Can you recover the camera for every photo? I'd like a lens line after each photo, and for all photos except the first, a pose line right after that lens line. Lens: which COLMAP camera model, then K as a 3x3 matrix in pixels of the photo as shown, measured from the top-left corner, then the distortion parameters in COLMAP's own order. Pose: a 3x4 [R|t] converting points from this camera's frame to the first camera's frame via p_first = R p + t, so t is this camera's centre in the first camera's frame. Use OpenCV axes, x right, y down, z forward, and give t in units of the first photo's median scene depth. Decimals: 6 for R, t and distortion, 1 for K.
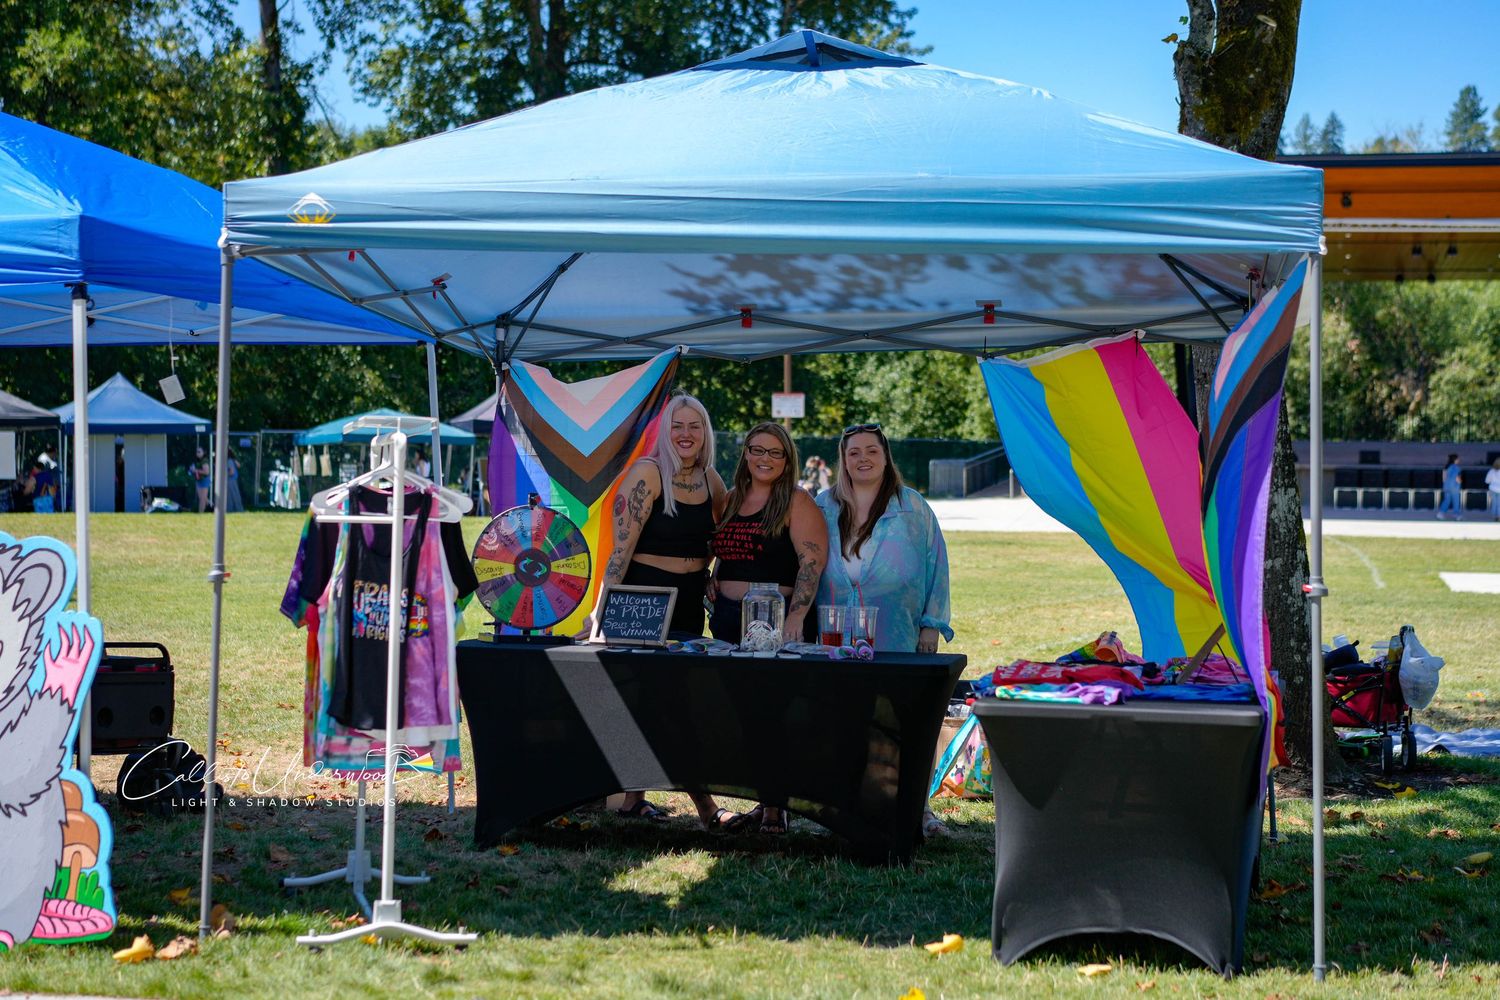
lens RADIAL K [[2562.0, 0, 742.2], [0, 2562.0, 508.5], [0, 0, 1]] dist [0.009172, 0.000000]
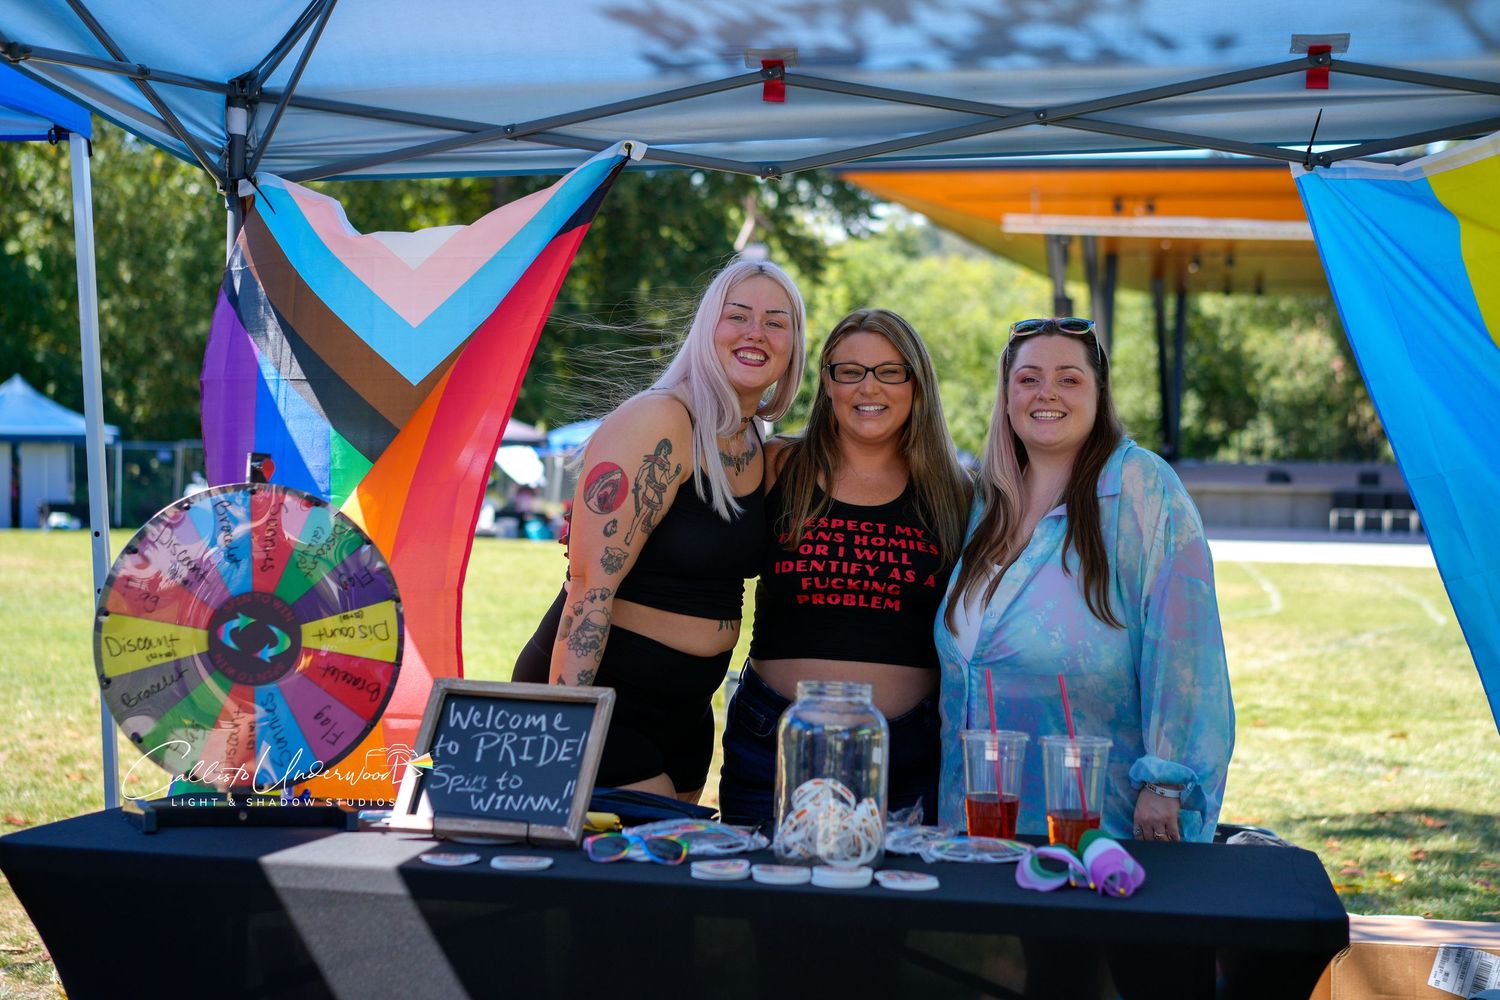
lens RADIAL K [[2562.0, 0, 759.7], [0, 2562.0, 497.8], [0, 0, 1]] dist [0.009172, 0.000000]
pose [[0.999701, 0.005808, 0.023744, -0.011177], [-0.005486, 0.999893, -0.013594, 0.005618], [-0.023820, 0.013459, 0.999626, 0.547984]]
